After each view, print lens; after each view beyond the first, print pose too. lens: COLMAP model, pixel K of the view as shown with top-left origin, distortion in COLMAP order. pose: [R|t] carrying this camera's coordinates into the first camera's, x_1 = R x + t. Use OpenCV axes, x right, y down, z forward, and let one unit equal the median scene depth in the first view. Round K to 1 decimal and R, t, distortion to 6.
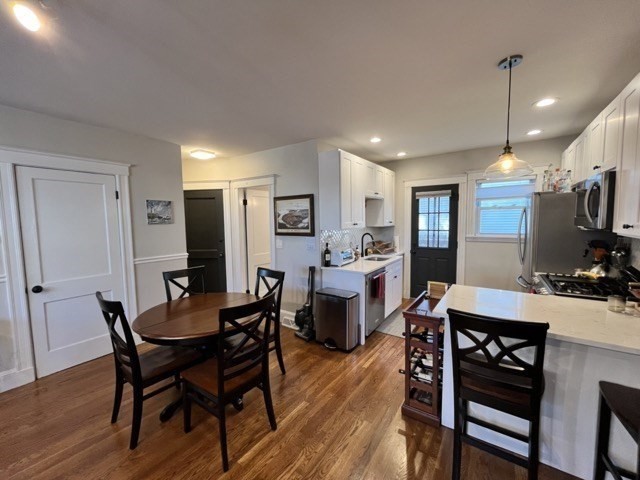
lens RADIAL K [[258.4, 0, 318.8], [0, 258.4, 239.5], [0, 0, 1]] dist [-0.002103, -0.000355]
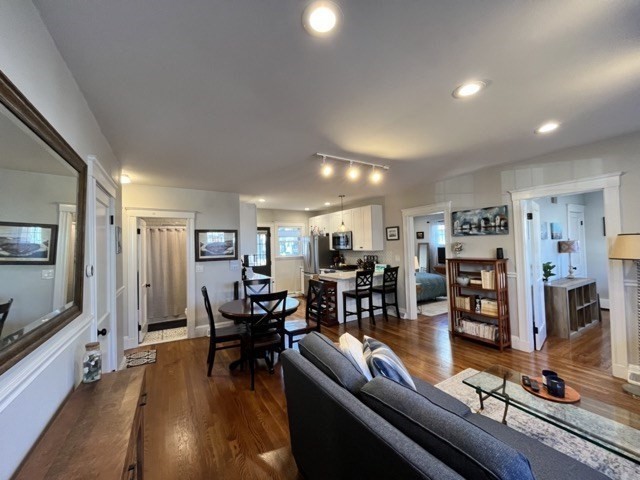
lens RADIAL K [[258.4, 0, 318.8], [0, 258.4, 239.5], [0, 0, 1]] dist [-0.002103, -0.000355]
pose [[0.410278, 0.025484, 0.911605, -1.078823], [0.089549, 0.993653, -0.068080, 0.014008], [-0.907553, 0.109564, 0.405392, 0.010099]]
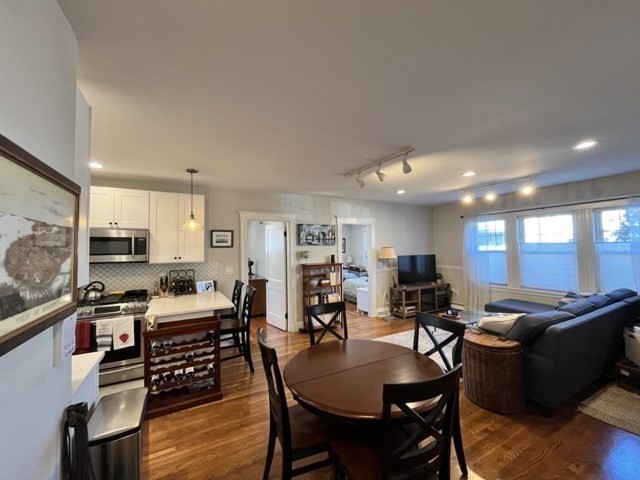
lens RADIAL K [[258.4, 0, 318.8], [0, 258.4, 239.5], [0, 0, 1]] dist [-0.002103, -0.000355]
pose [[-0.892999, 0.043821, 0.447920, -0.430175], [0.063214, 0.997595, 0.028429, -0.089076], [-0.445597, 0.053702, -0.893621, 1.093752]]
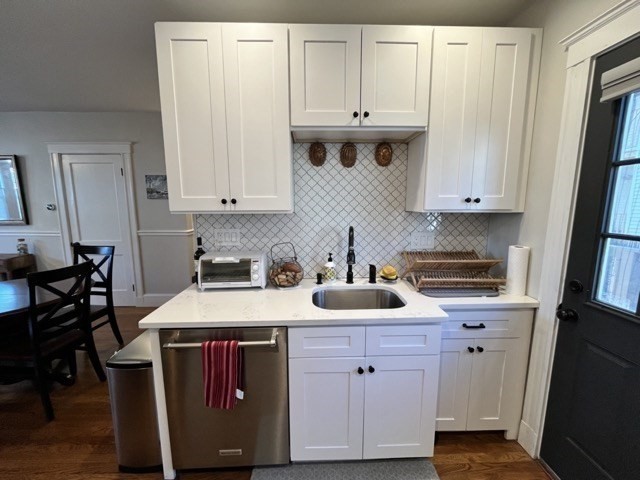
lens RADIAL K [[258.4, 0, 318.8], [0, 258.4, 239.5], [0, 0, 1]] dist [-0.002103, -0.000355]
pose [[0.597800, 0.128888, -0.791216, 0.546120], [-0.068605, 0.991595, 0.109695, -0.052822], [0.798704, -0.011295, 0.601618, 0.839286]]
